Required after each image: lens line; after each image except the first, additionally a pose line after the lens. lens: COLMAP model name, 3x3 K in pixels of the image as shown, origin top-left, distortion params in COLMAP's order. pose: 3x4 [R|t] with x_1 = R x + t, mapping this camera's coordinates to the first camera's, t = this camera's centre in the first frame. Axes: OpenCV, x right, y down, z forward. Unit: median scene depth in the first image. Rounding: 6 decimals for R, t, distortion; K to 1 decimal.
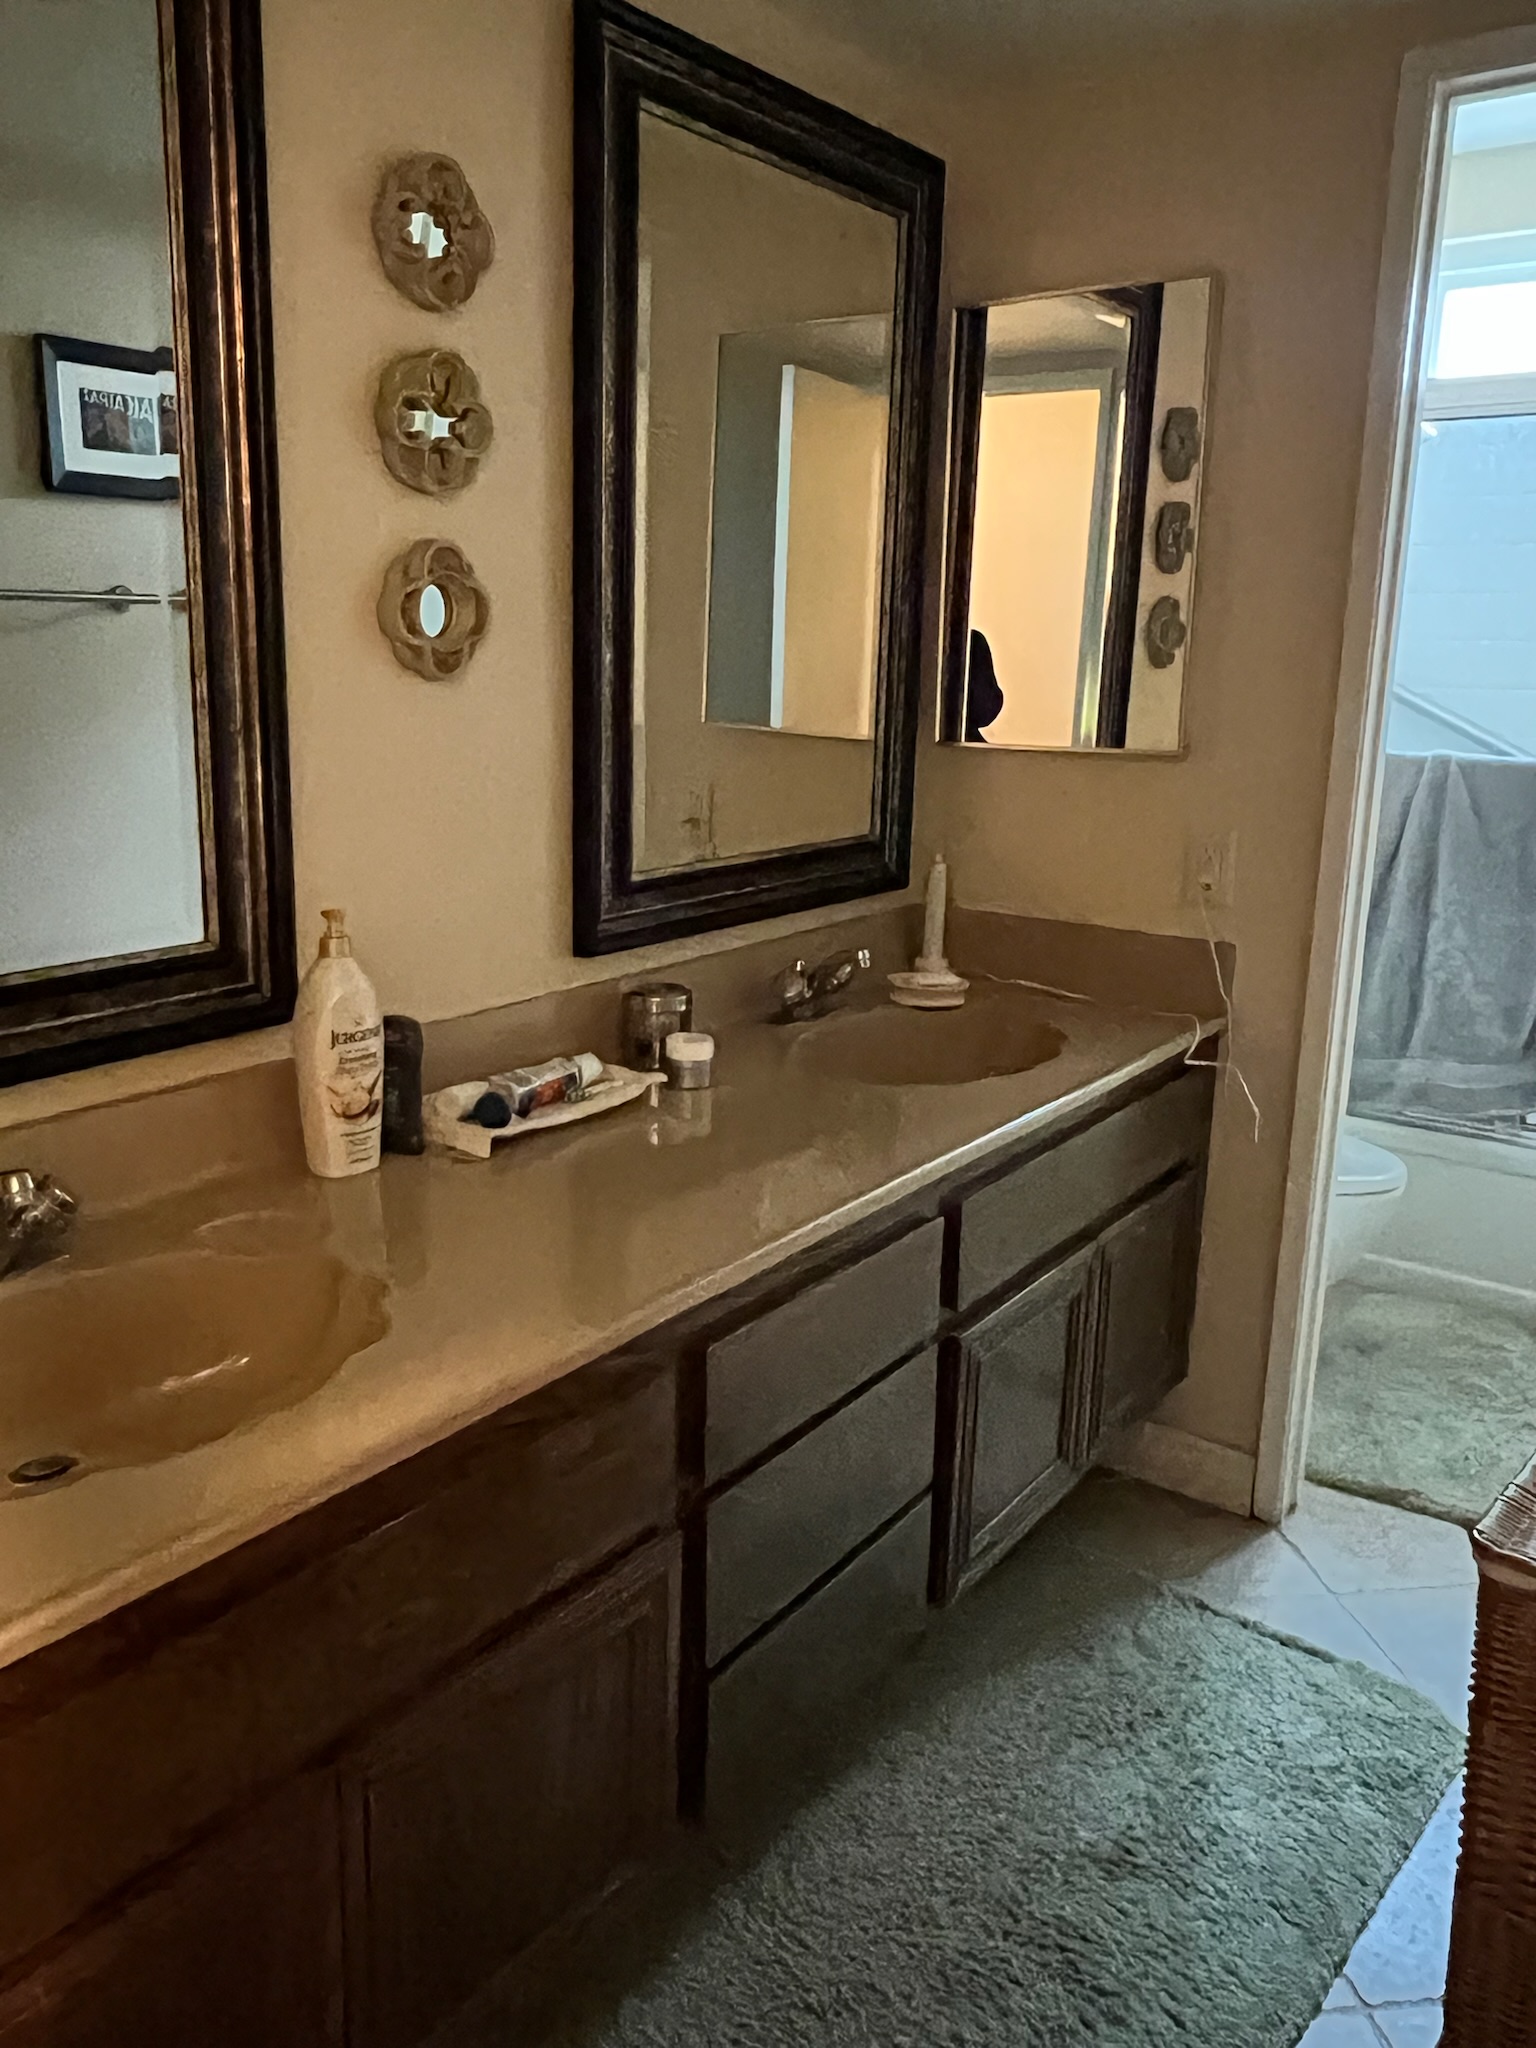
lens RADIAL K [[1566.0, 0, 717.8], [0, 1566.0, 1022.7], [0, 0, 1]] dist [0.005253, 0.007425]
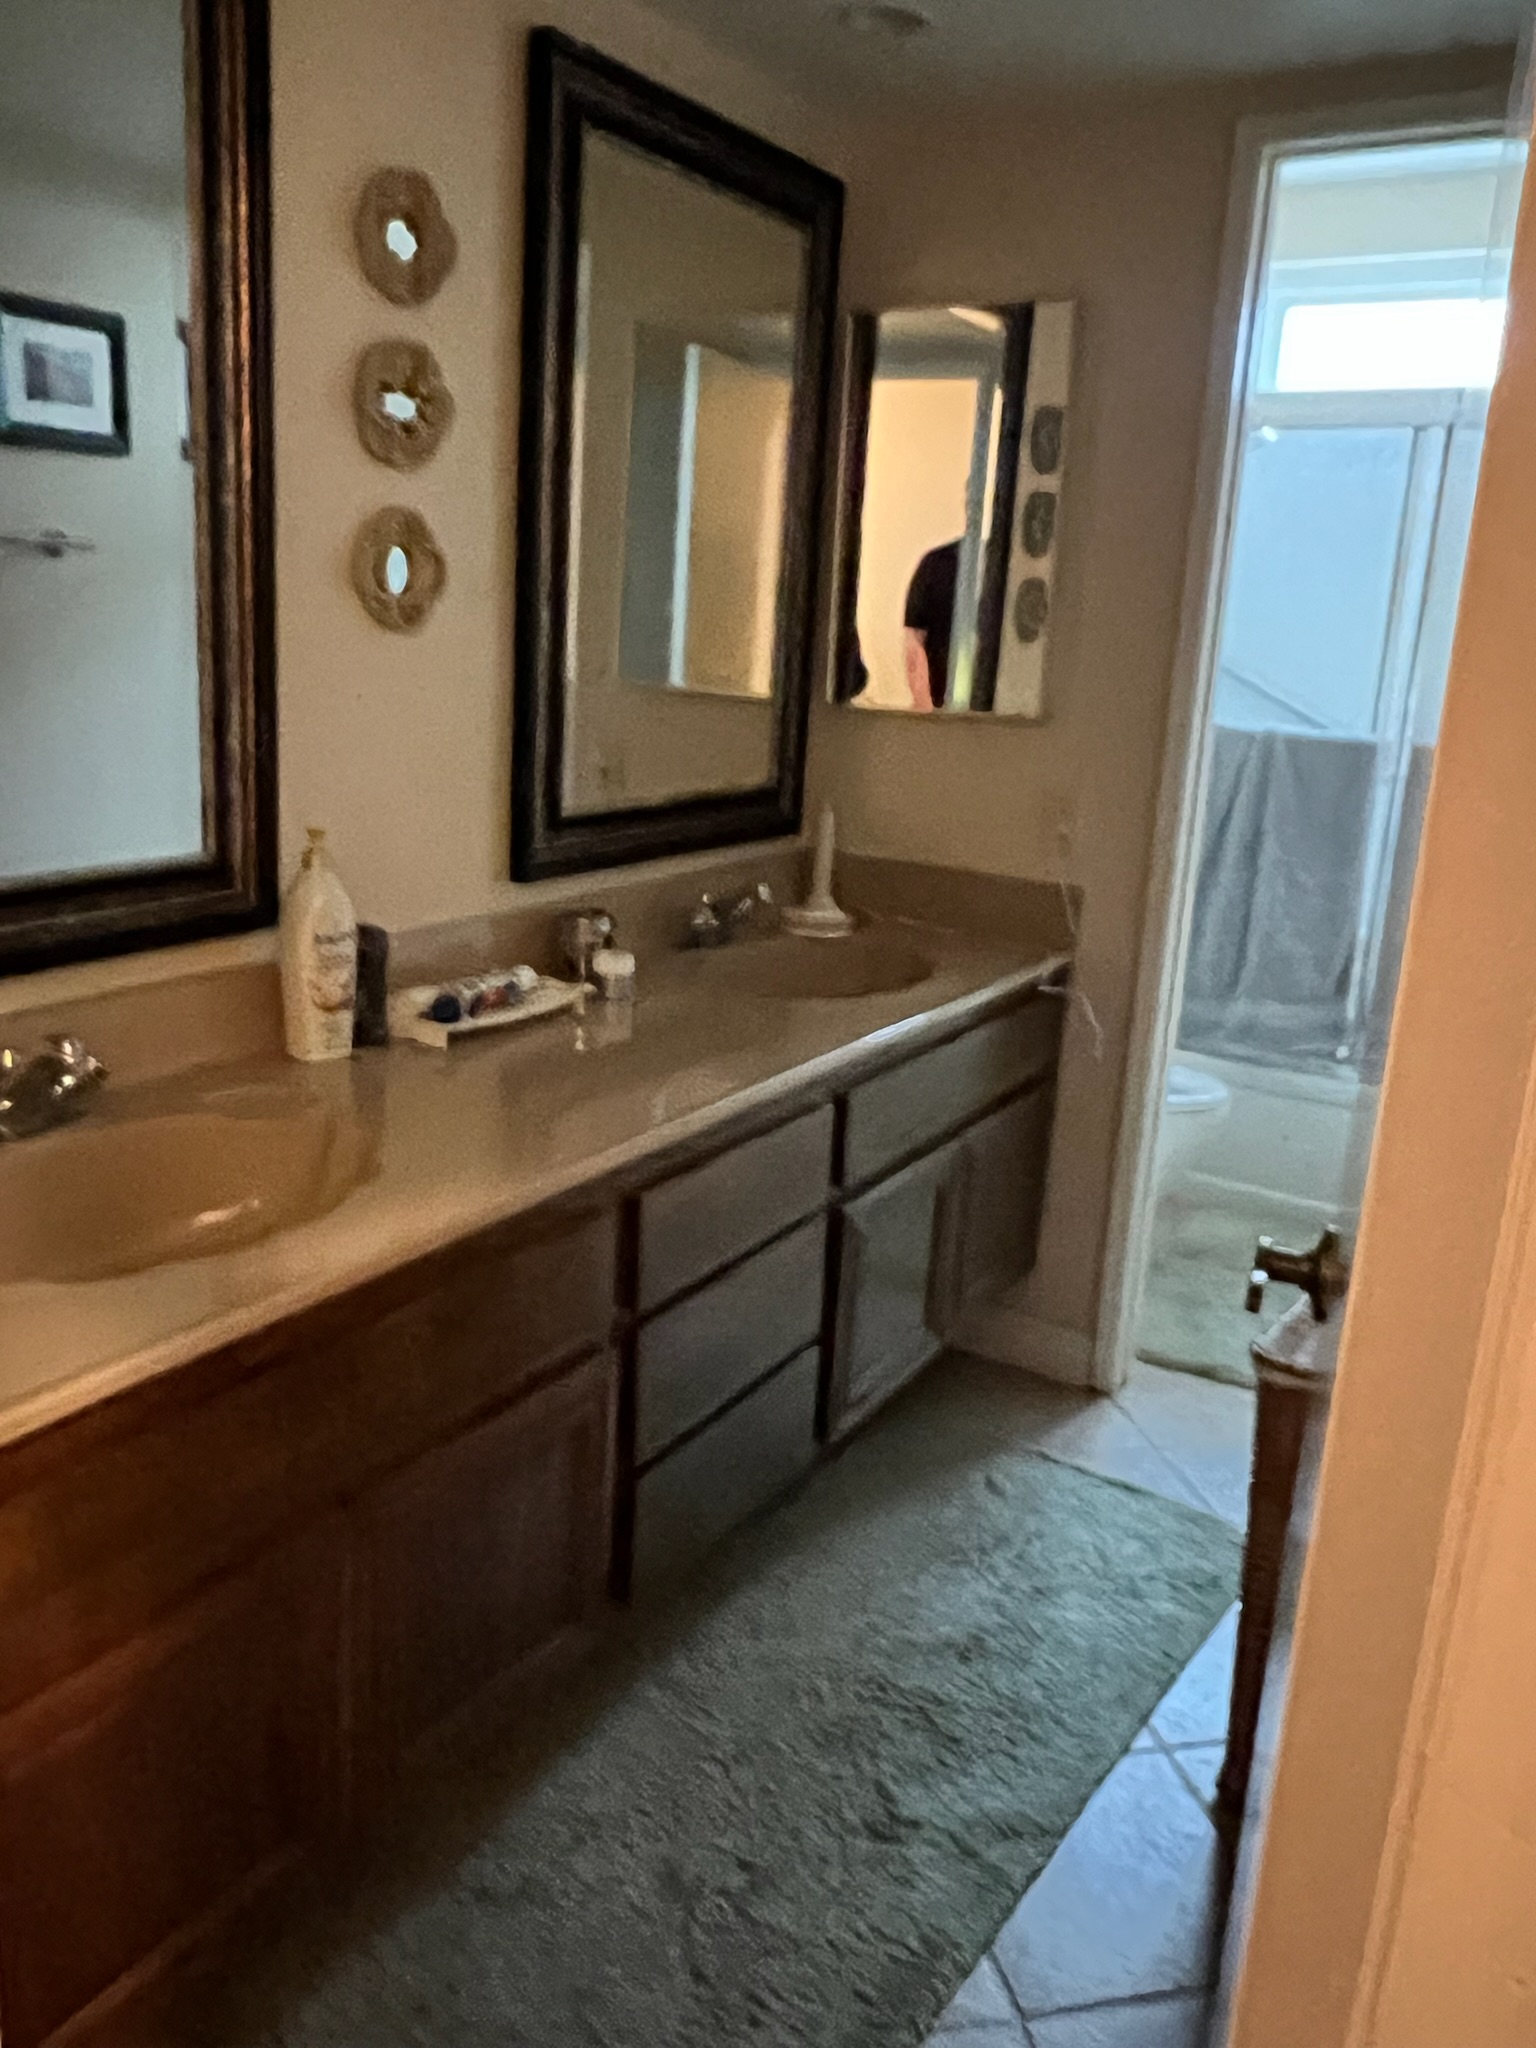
lens RADIAL K [[1566.0, 0, 717.8], [0, 1566.0, 1022.7], [0, 0, 1]] dist [0.005253, 0.007425]
pose [[0.996526, 0.012995, 0.082260, -0.036978], [-0.014758, 0.999673, 0.020863, 0.035817], [-0.081962, -0.022005, 0.996392, -0.149831]]
